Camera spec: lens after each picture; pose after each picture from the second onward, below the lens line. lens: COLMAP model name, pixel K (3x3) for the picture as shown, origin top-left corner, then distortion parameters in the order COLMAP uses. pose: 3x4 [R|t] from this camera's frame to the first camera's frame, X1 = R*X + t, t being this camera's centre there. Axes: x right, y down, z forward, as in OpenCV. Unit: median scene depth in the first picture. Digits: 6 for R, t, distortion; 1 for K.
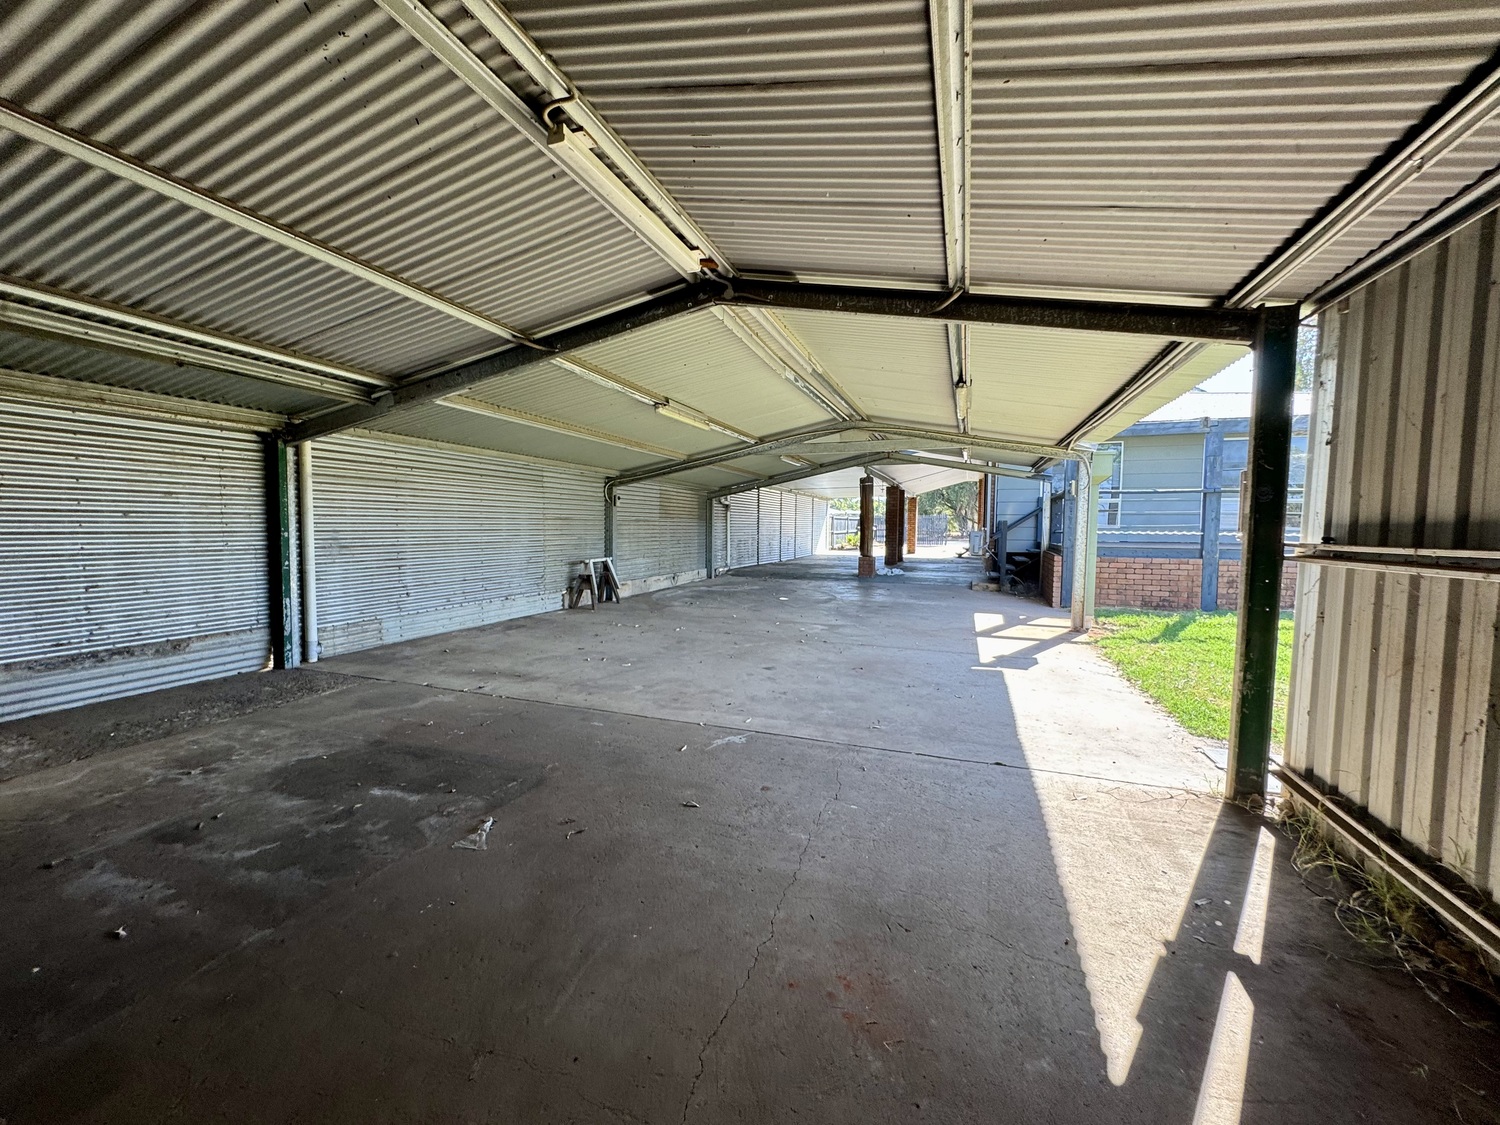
lens RADIAL K [[599.1, 0, 755.5], [0, 599.1, 560.1], [0, 0, 1]] dist [-0.007529, 0.002246]
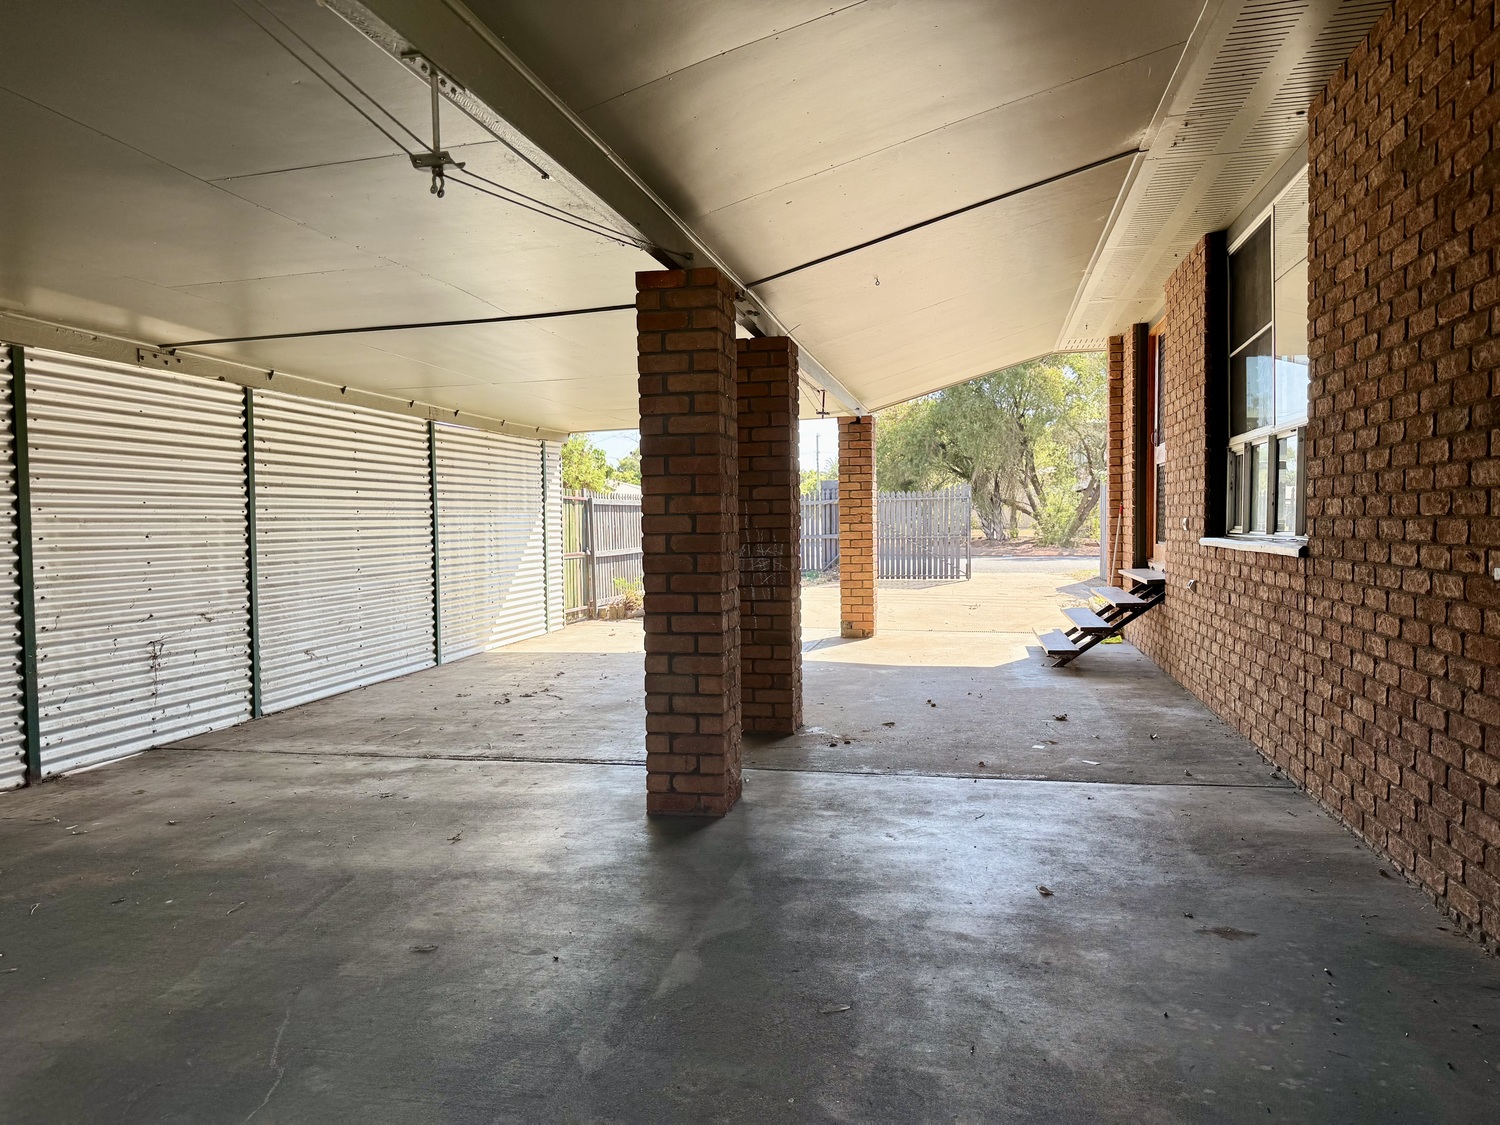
lens RADIAL K [[1068.1, 0, 747.9], [0, 1068.1, 563.3], [0, 0, 1]] dist [0.049775, -0.062349]
pose [[0.991397, -0.025356, 0.128407, 0.266217], [0.027464, 0.999515, -0.014673, -0.064167], [-0.127973, 0.018074, 0.991613, 0.947044]]
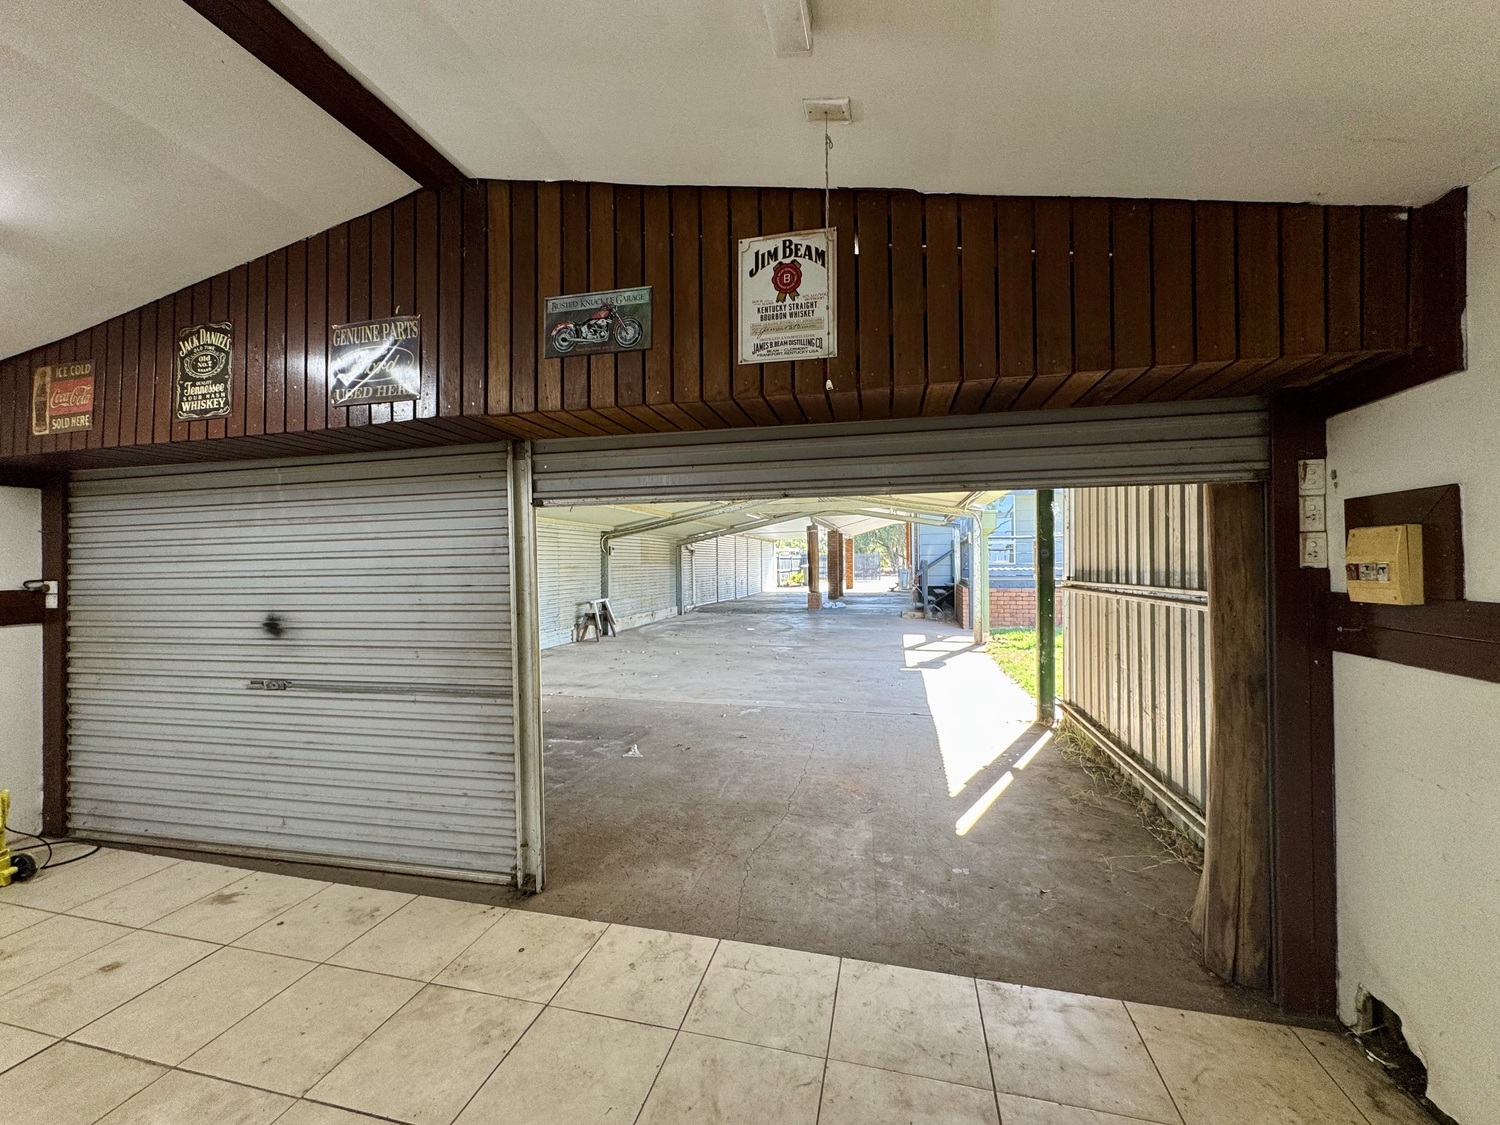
lens RADIAL K [[599.1, 0, 753.4], [0, 599.1, 559.8], [0, 0, 1]] dist [-0.007529, 0.002246]
pose [[0.994776, -0.019355, 0.100228, -0.063313], [0.025687, 0.997728, -0.062274, 0.000500], [-0.098795, 0.064524, 0.993014, -0.201982]]
